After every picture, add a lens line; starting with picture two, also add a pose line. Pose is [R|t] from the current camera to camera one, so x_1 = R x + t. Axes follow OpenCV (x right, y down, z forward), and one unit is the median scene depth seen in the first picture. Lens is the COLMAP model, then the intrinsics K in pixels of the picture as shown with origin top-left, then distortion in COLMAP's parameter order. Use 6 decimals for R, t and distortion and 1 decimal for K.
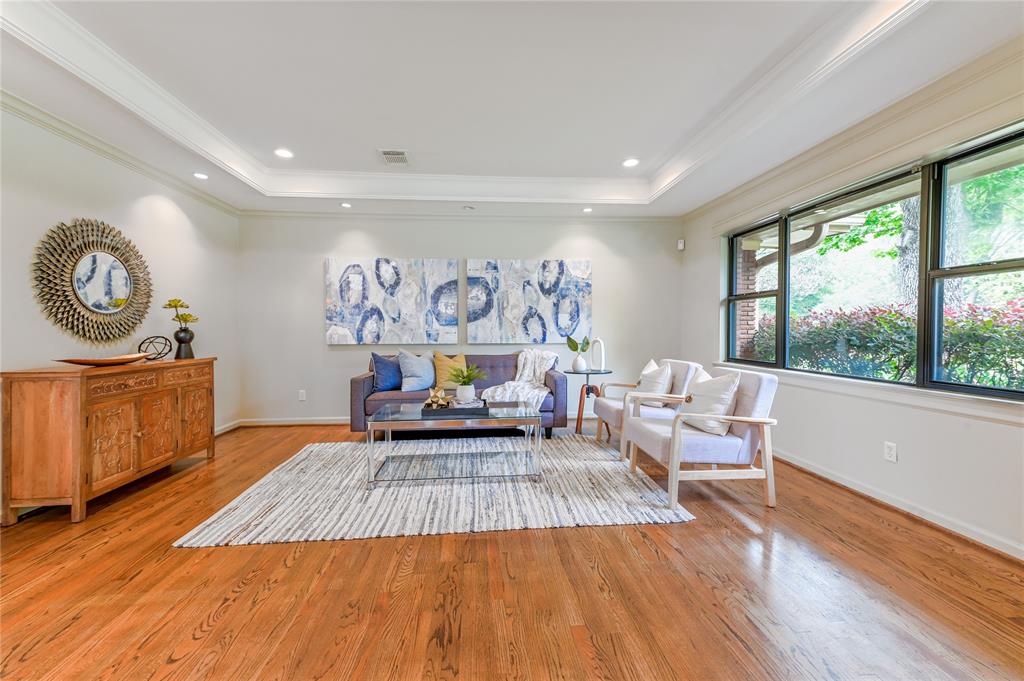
lens RADIAL K [[408.8, 0, 512.0], [0, 408.8, 340.5], [0, 0, 1]] dist [0.015467, -0.000060]
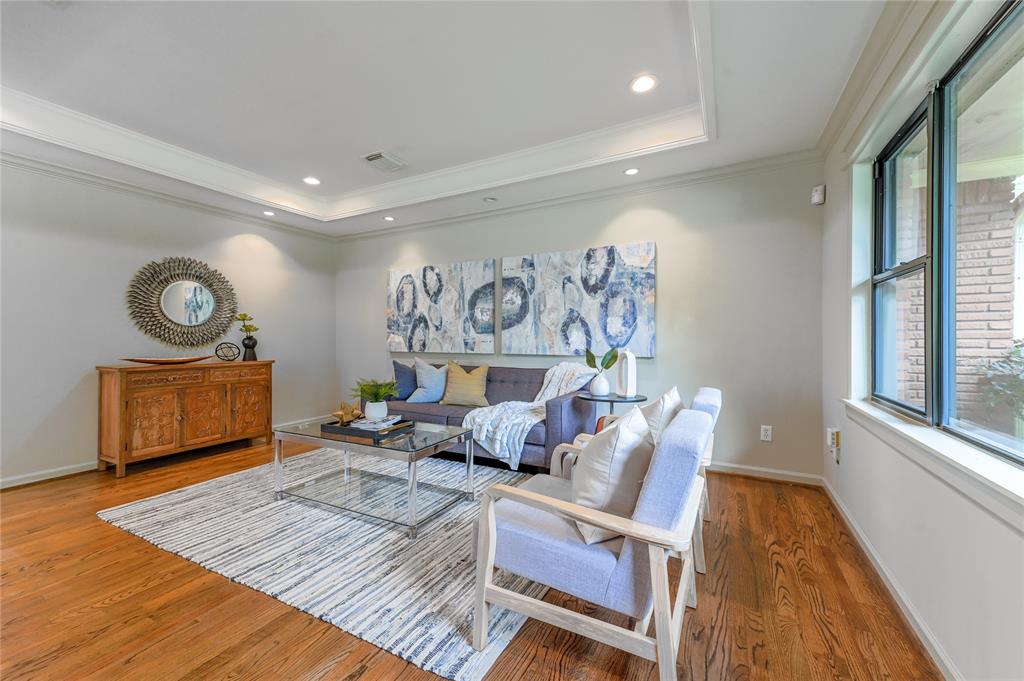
lens RADIAL K [[408.8, 0, 512.0], [0, 408.8, 340.5], [0, 0, 1]] dist [0.015467, -0.000060]
pose [[0.835276, 0.005657, -0.549803, 0.405221], [-0.016282, 0.999763, -0.014449, -0.009054], [0.549590, 0.021021, 0.835170, 0.287703]]
